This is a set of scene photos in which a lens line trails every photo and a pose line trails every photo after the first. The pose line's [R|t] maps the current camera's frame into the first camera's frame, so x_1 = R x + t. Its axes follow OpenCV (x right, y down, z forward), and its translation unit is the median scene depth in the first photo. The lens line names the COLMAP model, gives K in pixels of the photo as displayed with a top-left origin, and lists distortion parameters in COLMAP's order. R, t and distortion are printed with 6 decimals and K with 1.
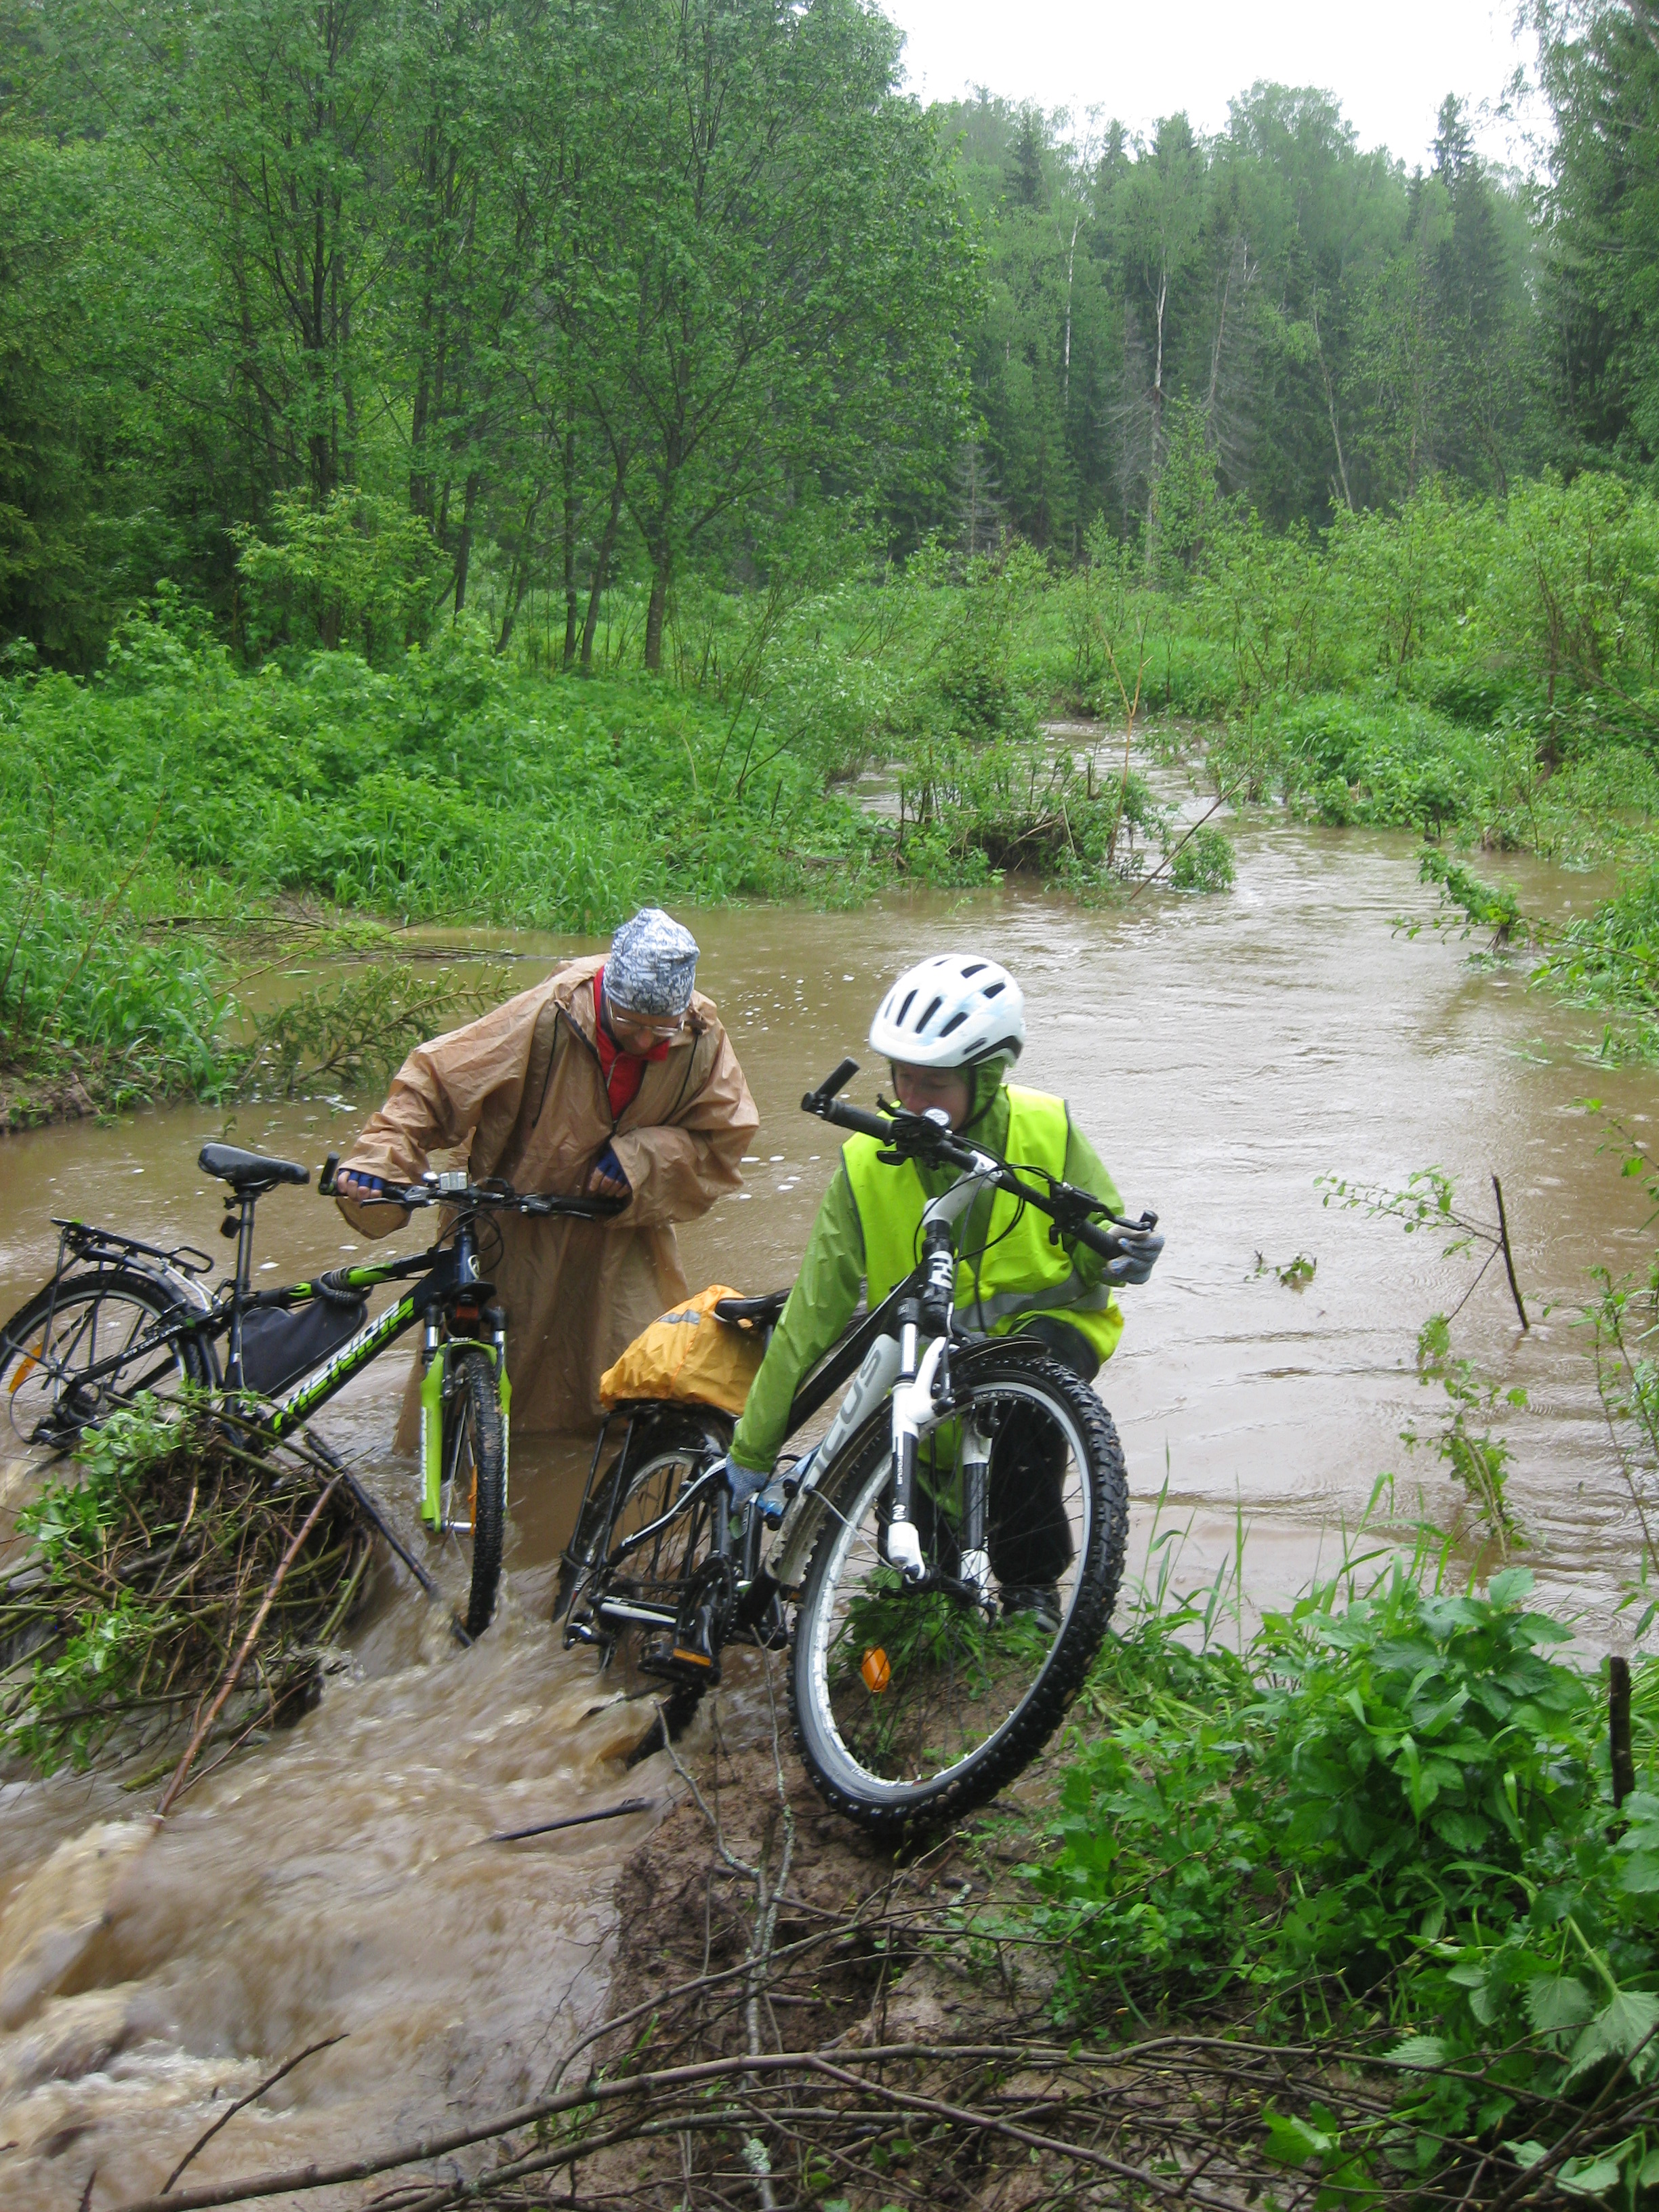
lens RADIAL K [[2438.6, 0, 875.6], [0, 2438.6, 1114.8], [0, 0, 1]] dist [-0.178051, 0.143286]
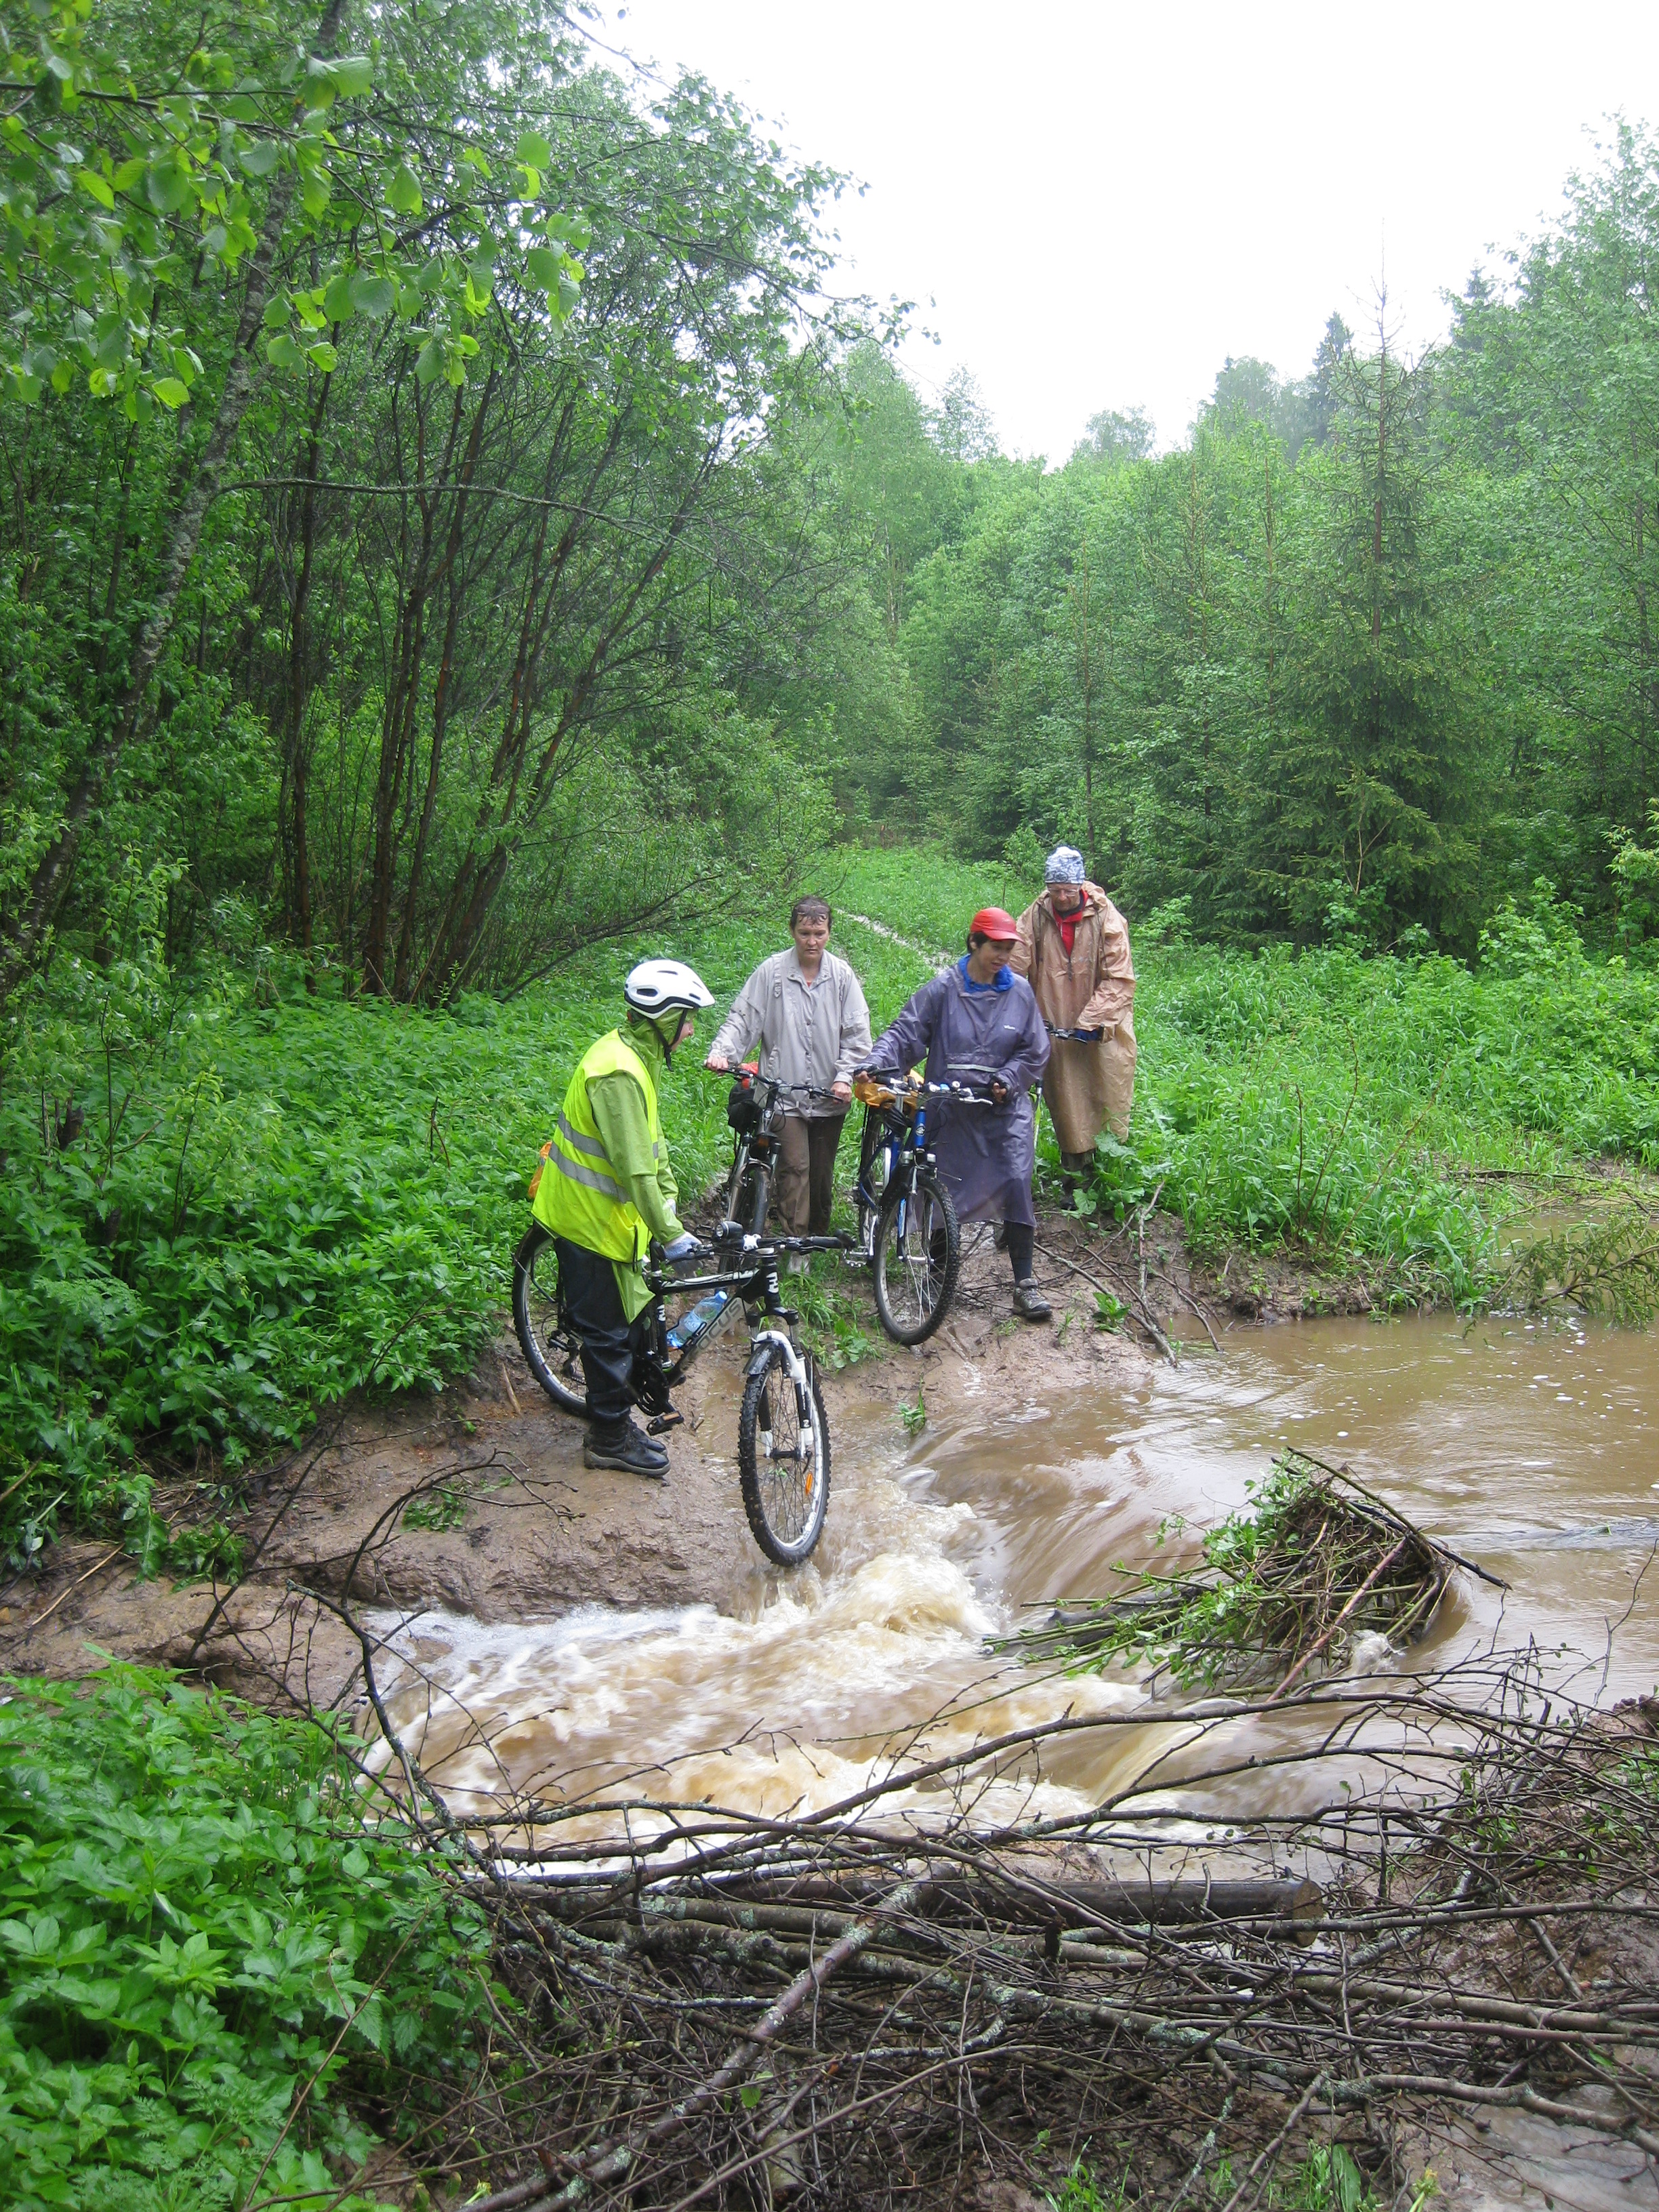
lens RADIAL K [[2439.3, 0, 848.4], [0, 2439.3, 1115.4], [0, 0, 1]] dist [-0.177436, 0.144990]
pose [[0.826673, 0.051893, -0.560284, 0.080451], [-0.116325, 0.989989, -0.079941, 0.016822], [0.550527, 0.131260, 0.824434, -0.110081]]
